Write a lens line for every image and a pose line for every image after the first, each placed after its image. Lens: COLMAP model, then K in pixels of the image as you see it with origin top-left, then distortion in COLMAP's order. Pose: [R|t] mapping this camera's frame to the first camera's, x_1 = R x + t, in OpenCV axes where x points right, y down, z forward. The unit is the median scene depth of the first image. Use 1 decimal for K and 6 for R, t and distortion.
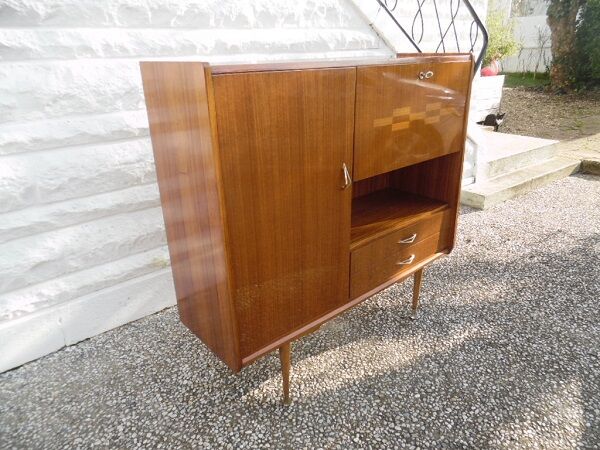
lens RADIAL K [[425.3, 0, 300.0], [0, 425.3, 225.0], [0, 0, 1]] dist [0.002983, -0.006416]
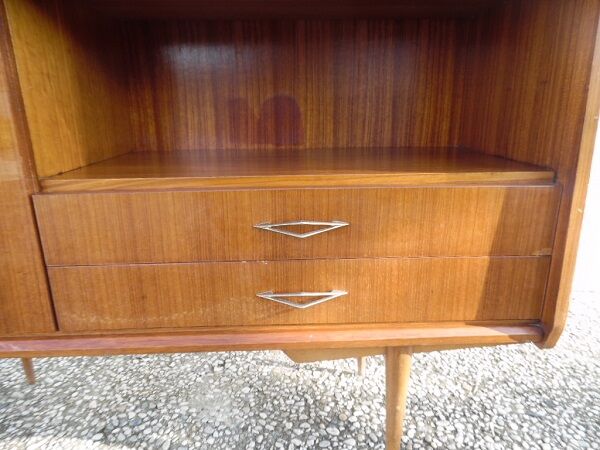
lens RADIAL K [[419.8, 0, 300.0], [0, 419.8, 225.0], [0, 0, 1]] dist [0.001429, -0.006921]
pose [[0.771156, 0.183907, -0.609506, 0.413857], [-0.248507, 0.968375, -0.022226, 0.038001], [0.586142, 0.168607, 0.792470, 0.710294]]
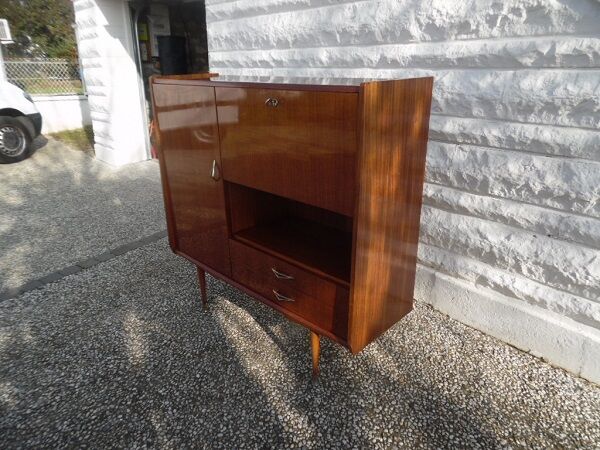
lens RADIAL K [[419.8, 0, 300.0], [0, 419.8, 225.0], [0, 0, 1]] dist [0.001429, -0.006921]
pose [[0.079018, 0.387825, -0.918340, 1.003617], [-0.365673, 0.868280, 0.335220, -0.363465], [0.927383, 0.309324, 0.210427, 0.764150]]
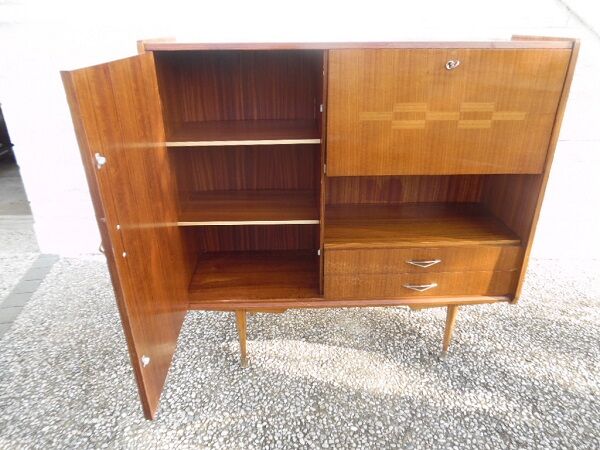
lens RADIAL K [[423.9, 0, 298.4], [0, 423.9, 221.1], [0, 0, 1]] dist [-0.002835, -0.003585]
pose [[0.776174, 0.281529, -0.564177, 0.477940], [-0.250603, 0.958815, 0.133686, -0.087545], [0.578578, 0.037621, 0.814759, 0.166165]]
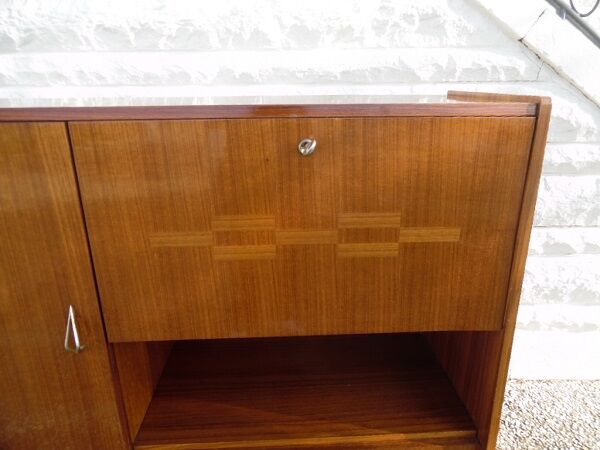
lens RADIAL K [[425.3, 0, 300.0], [0, 425.3, 225.0], [0, 0, 1]] dist [0.002983, -0.006416]
pose [[0.786587, 0.214181, -0.579144, 0.433615], [-0.245449, 0.969087, 0.025024, -0.231213], [0.566600, 0.122466, 0.814841, 0.537057]]
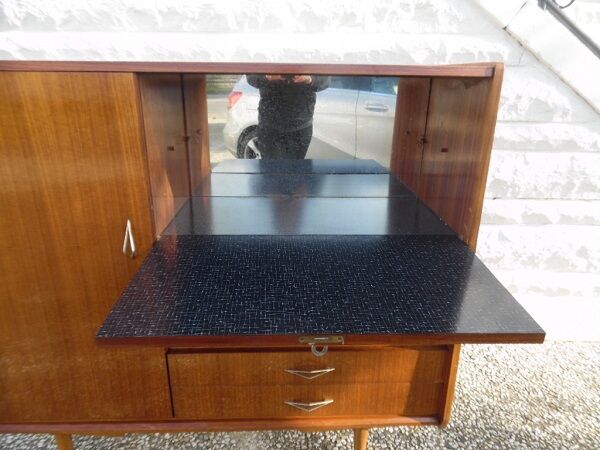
lens RADIAL K [[424.7, 0, 298.2], [0, 424.7, 227.6], [0, 0, 1]] dist [-0.004286, -0.001869]
pose [[0.777072, 0.242105, -0.580986, 0.503120], [-0.266799, 0.962732, 0.044338, -0.170277], [0.570068, 0.120553, 0.812705, 0.458433]]
